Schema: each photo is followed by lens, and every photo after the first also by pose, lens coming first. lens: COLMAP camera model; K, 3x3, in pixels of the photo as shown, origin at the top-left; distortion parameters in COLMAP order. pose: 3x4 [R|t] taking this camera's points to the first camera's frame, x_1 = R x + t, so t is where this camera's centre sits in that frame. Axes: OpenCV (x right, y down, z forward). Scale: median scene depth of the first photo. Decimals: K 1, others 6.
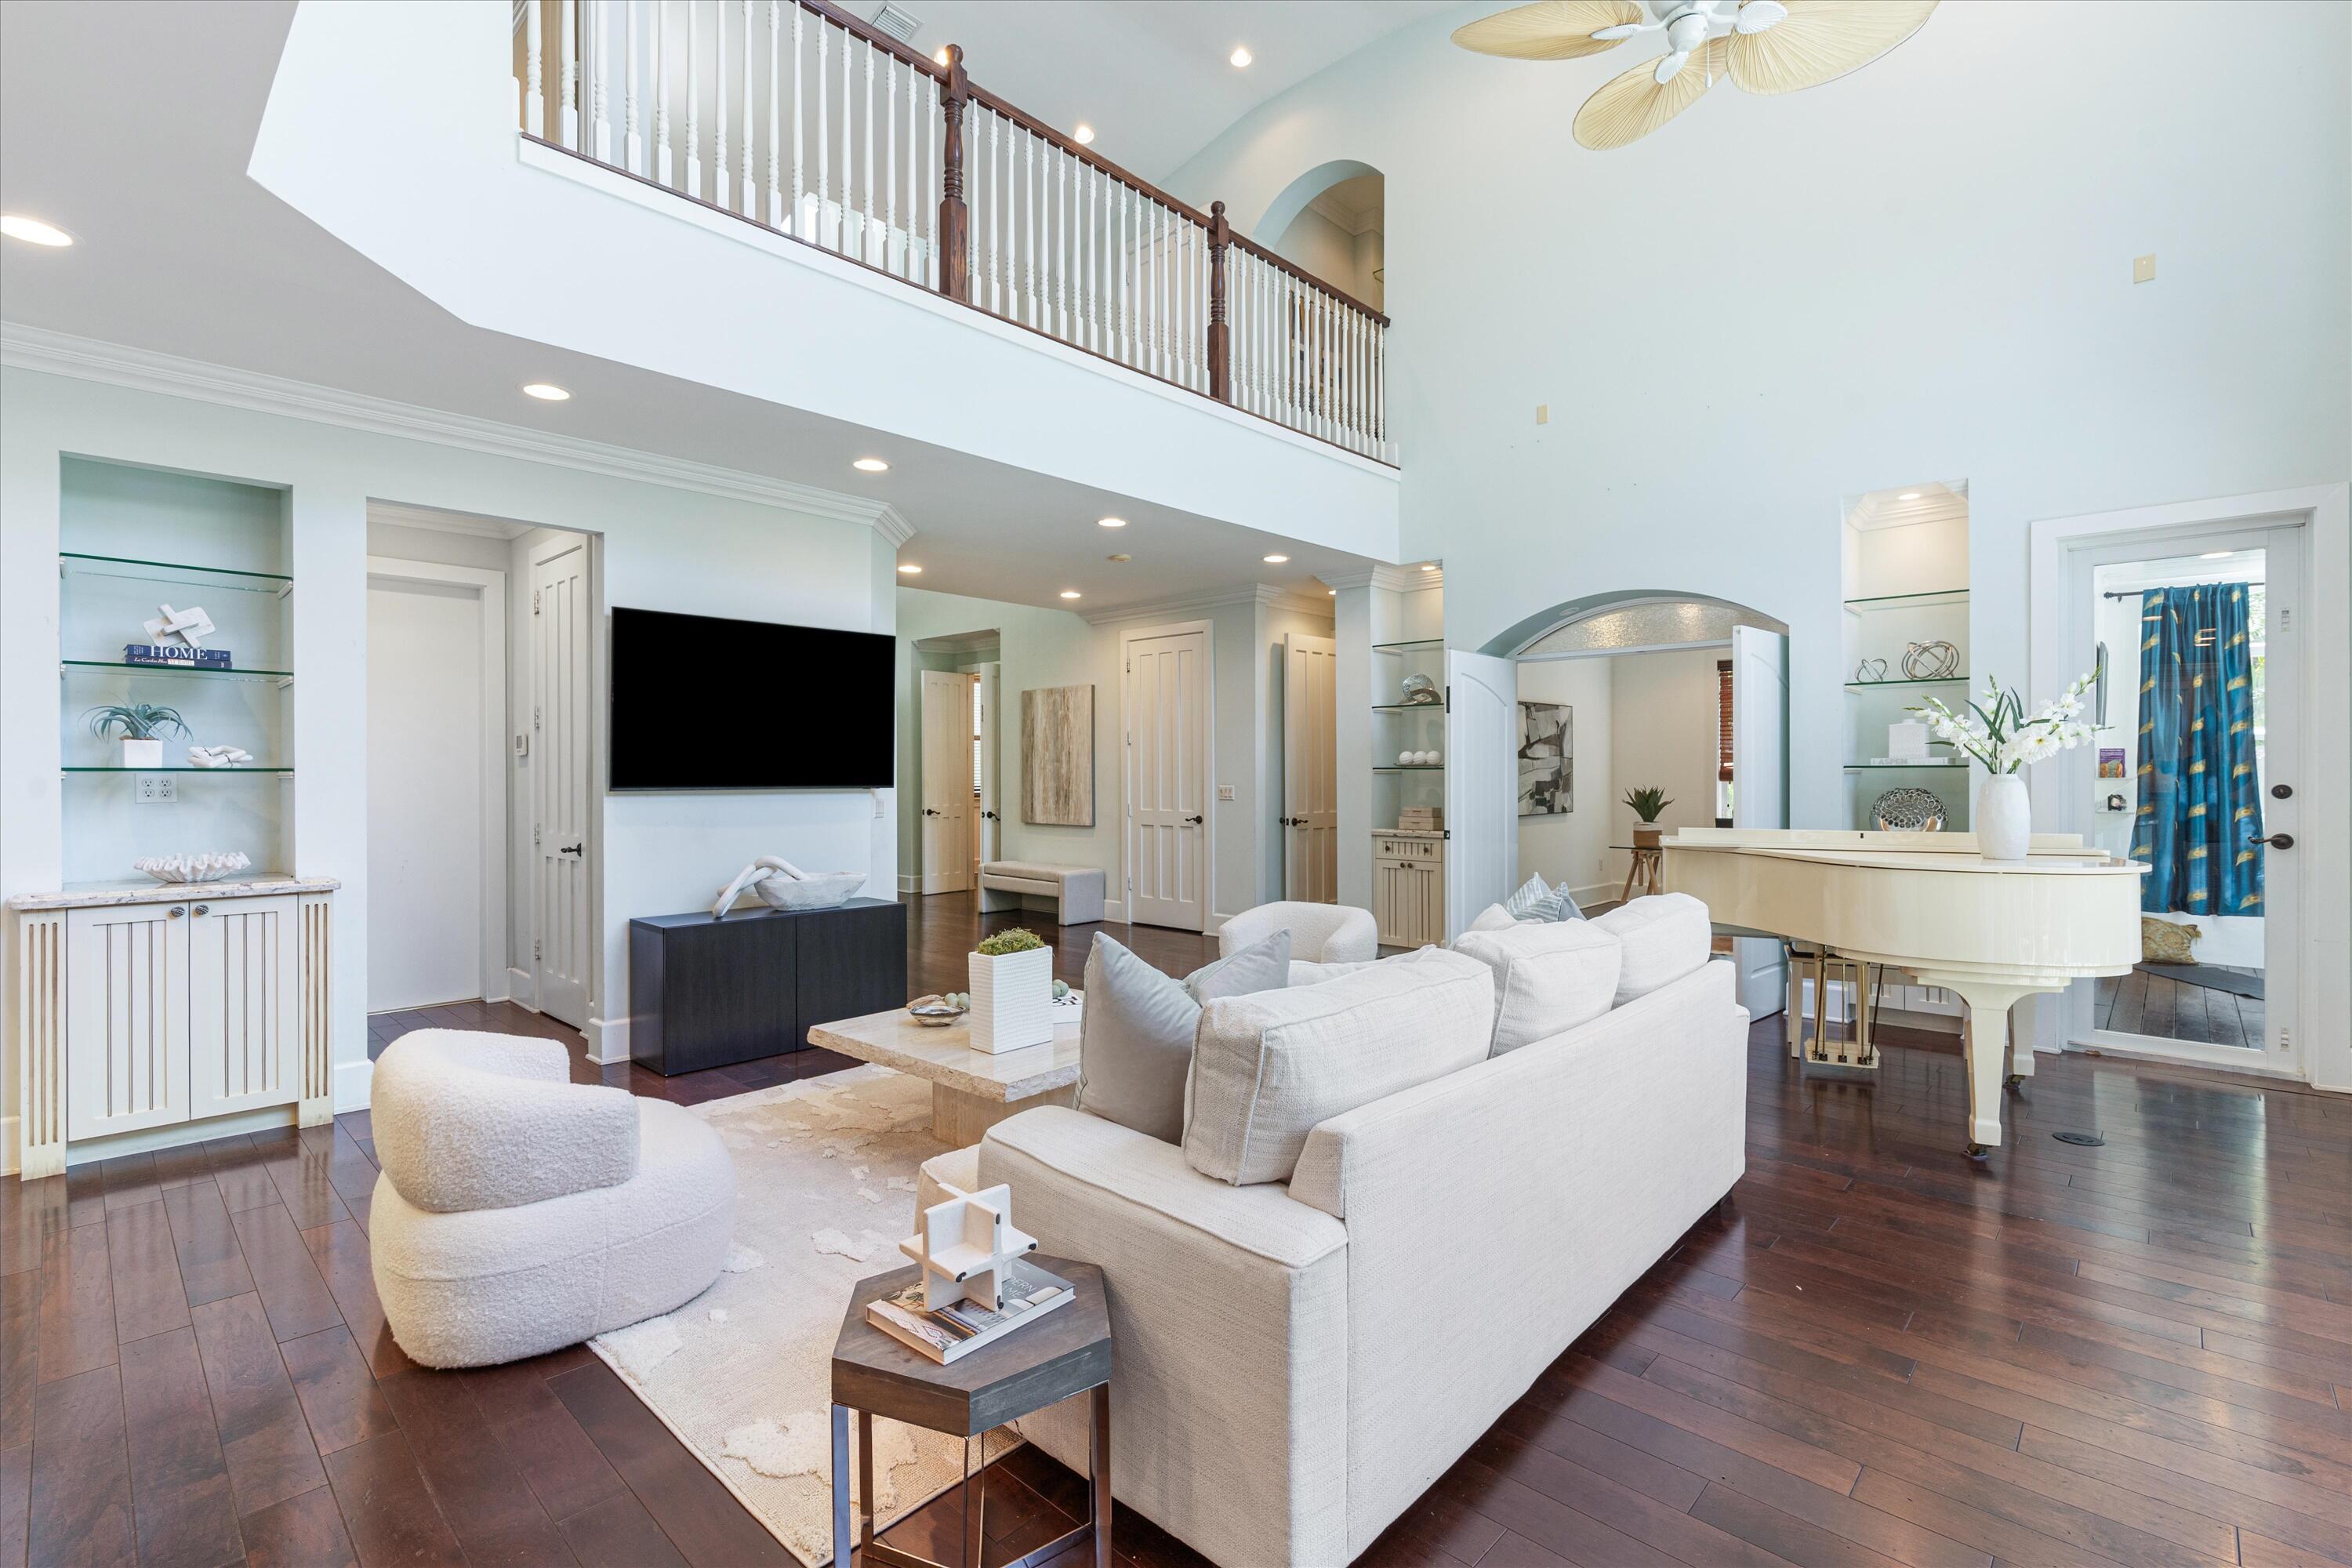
lens RADIAL K [[1075.7, 0, 1169.6], [0, 1075.7, 778.0], [0, 0, 1]] dist [-0.014197, 0.003619]
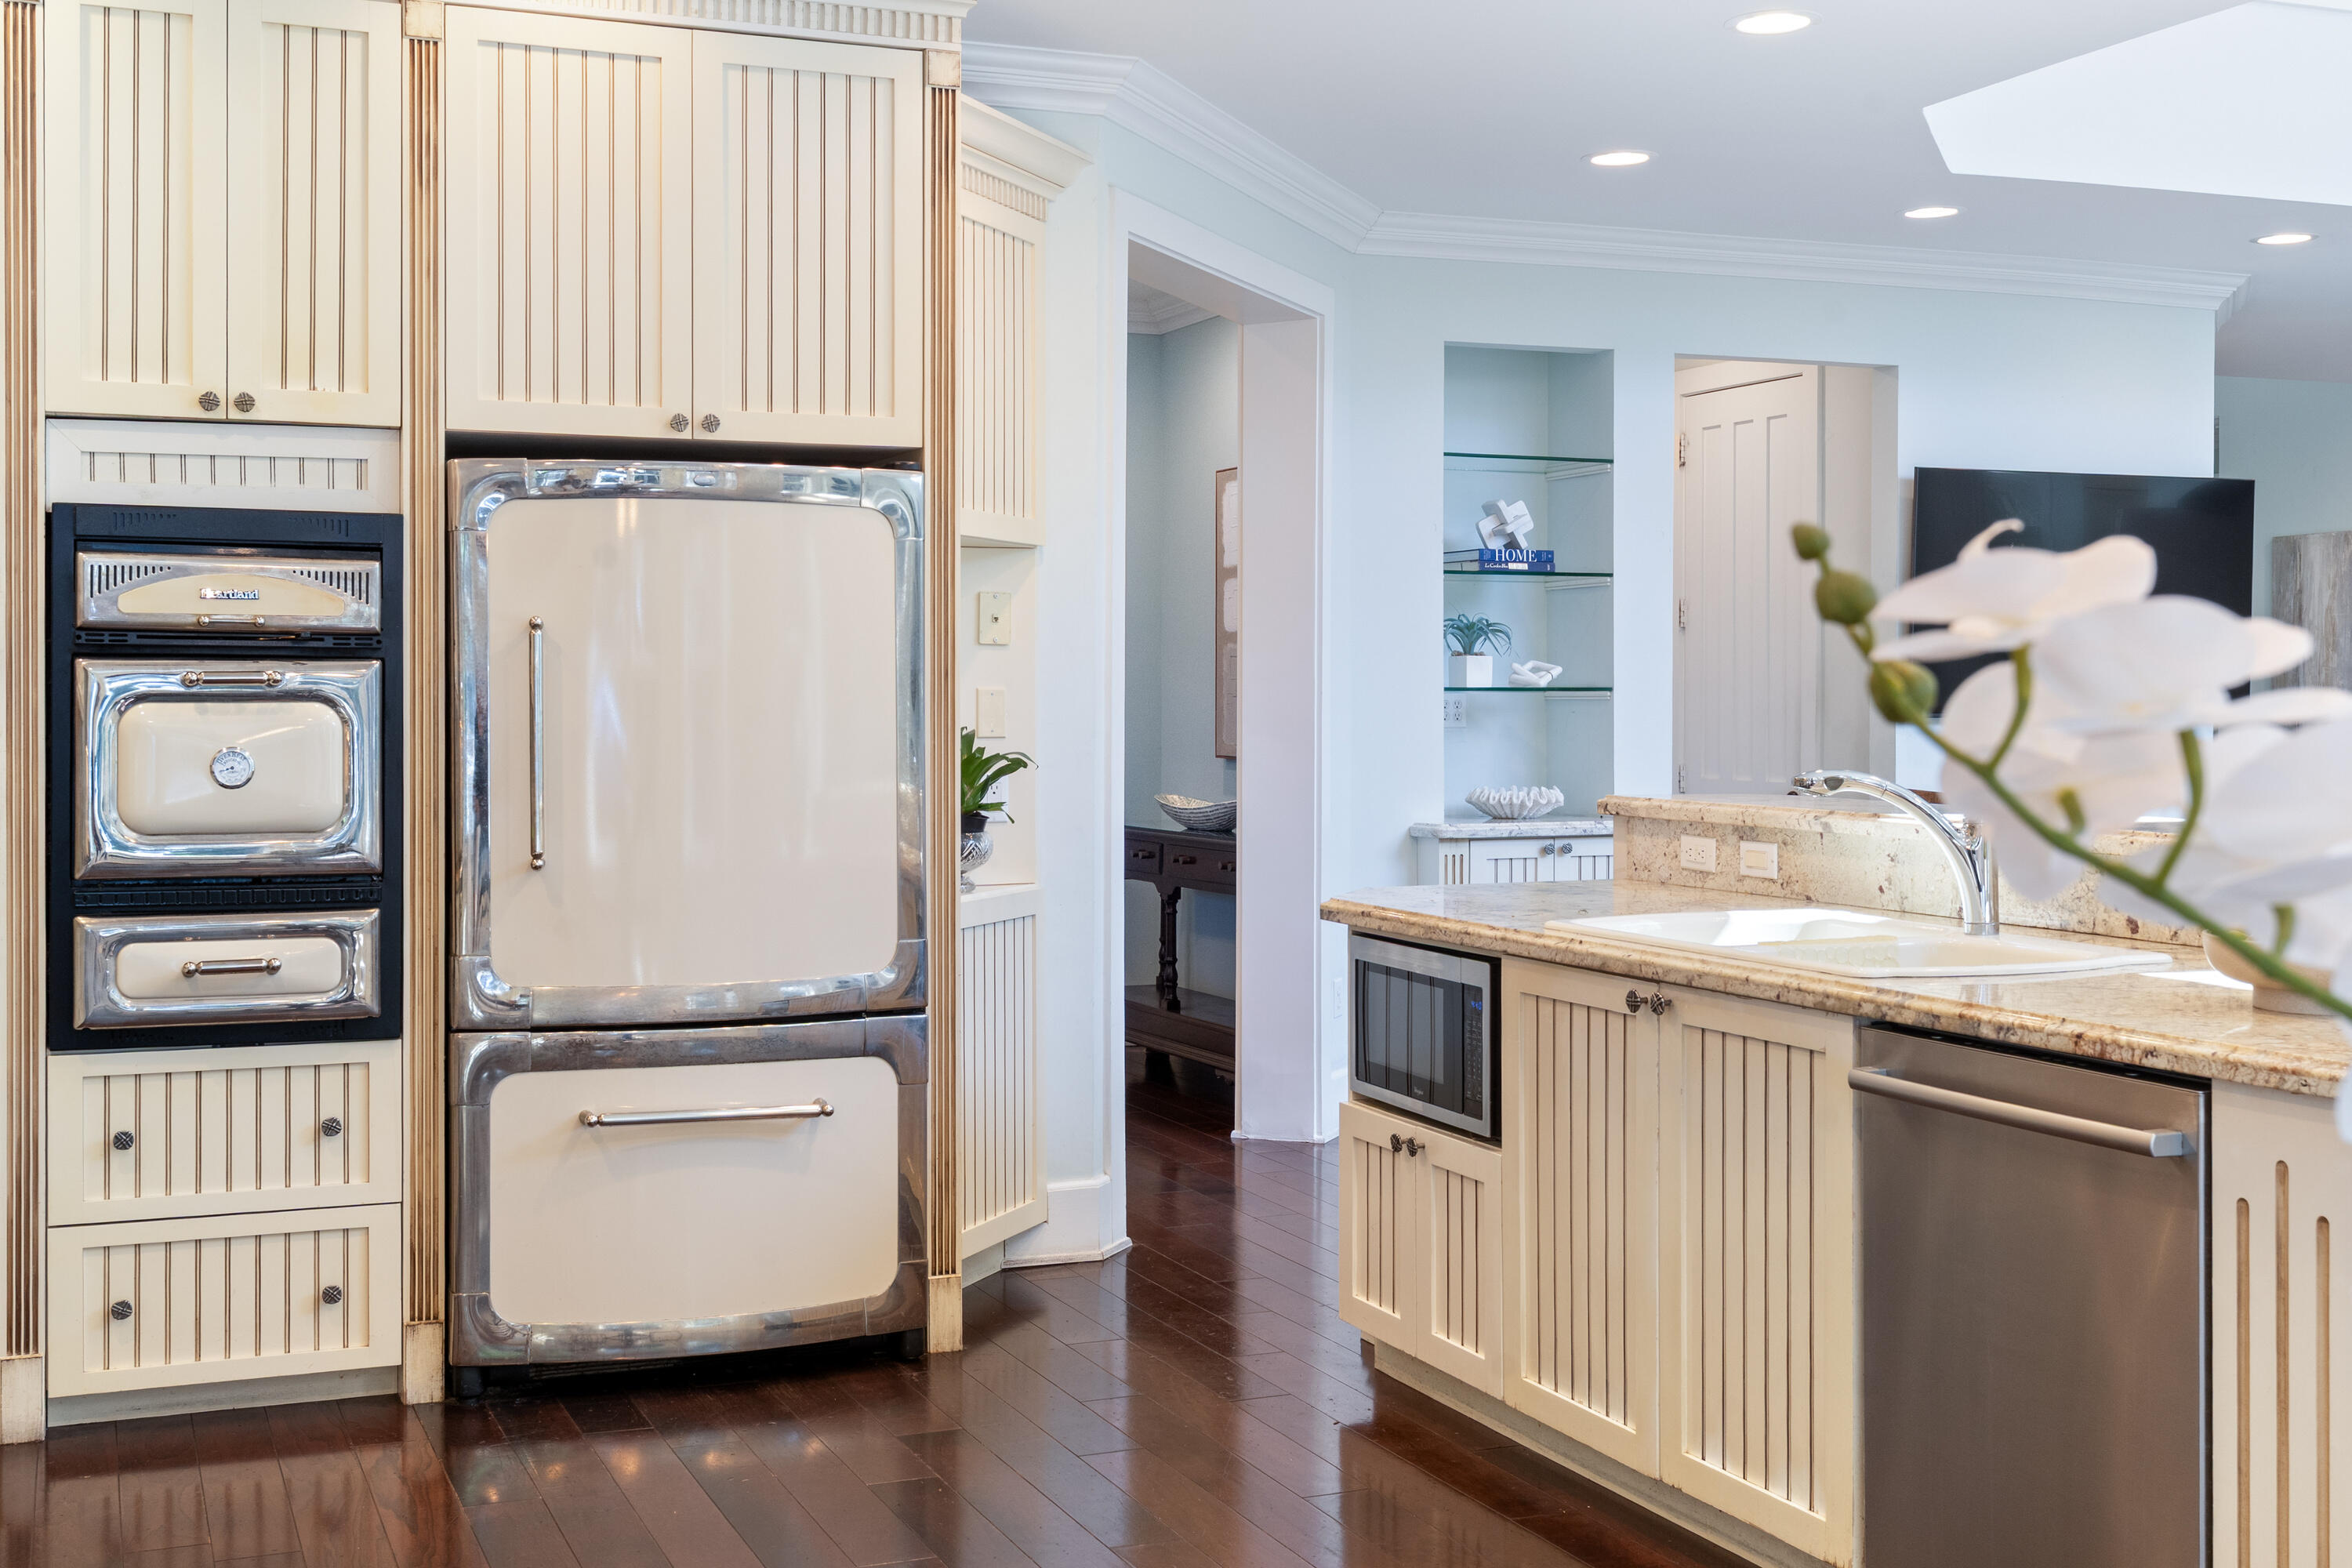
lens RADIAL K [[2572.5, 0, 1101.4], [0, 2572.5, 728.5], [0, 0, 1]] dist [0.011987, 0.000000]
pose [[0.902397, 0.007538, -0.430839, -0.198998], [-0.003545, 0.999943, 0.010070, 0.002725], [0.430890, -0.007560, 0.902373, -0.638650]]
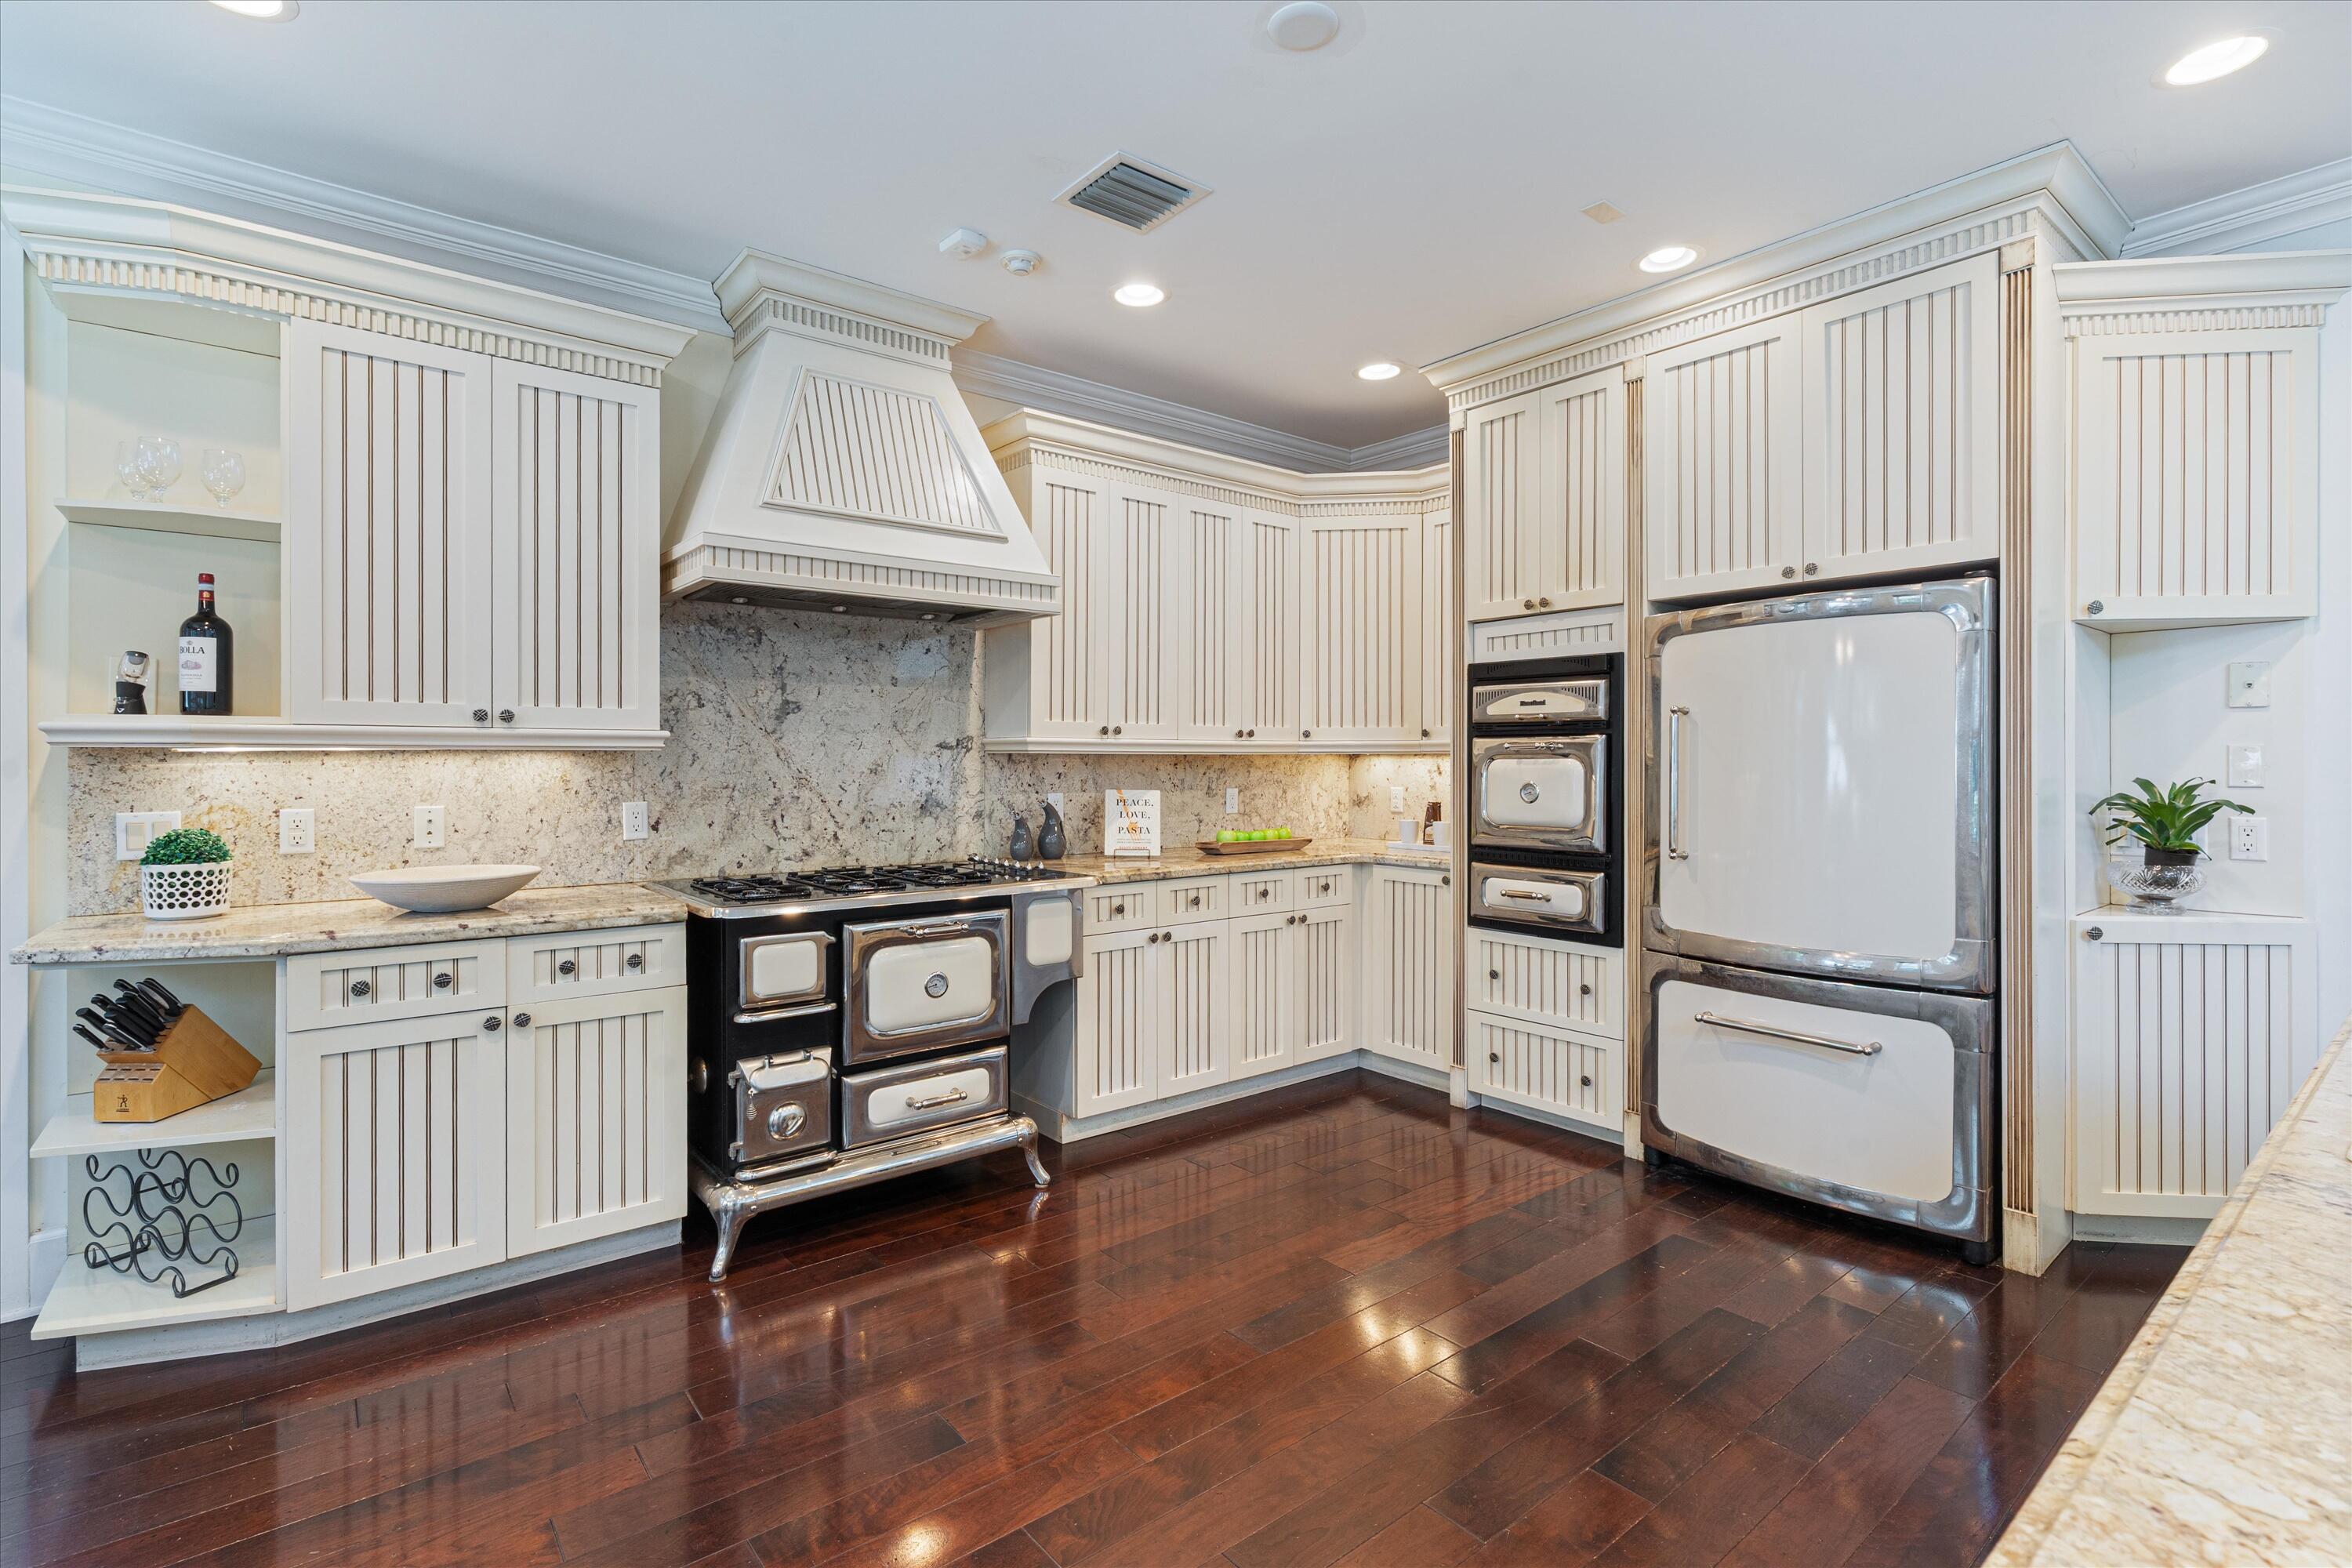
lens RADIAL K [[1075.7, 0, 1183.3], [0, 1075.7, 769.0], [0, 0, 1]] dist [-0.014197, 0.003619]
pose [[-0.134107, 0.004845, -0.990955, -0.123763], [-0.003963, 0.999977, 0.005426, 0.007173], [0.990959, 0.004655, -0.134085, -0.175913]]
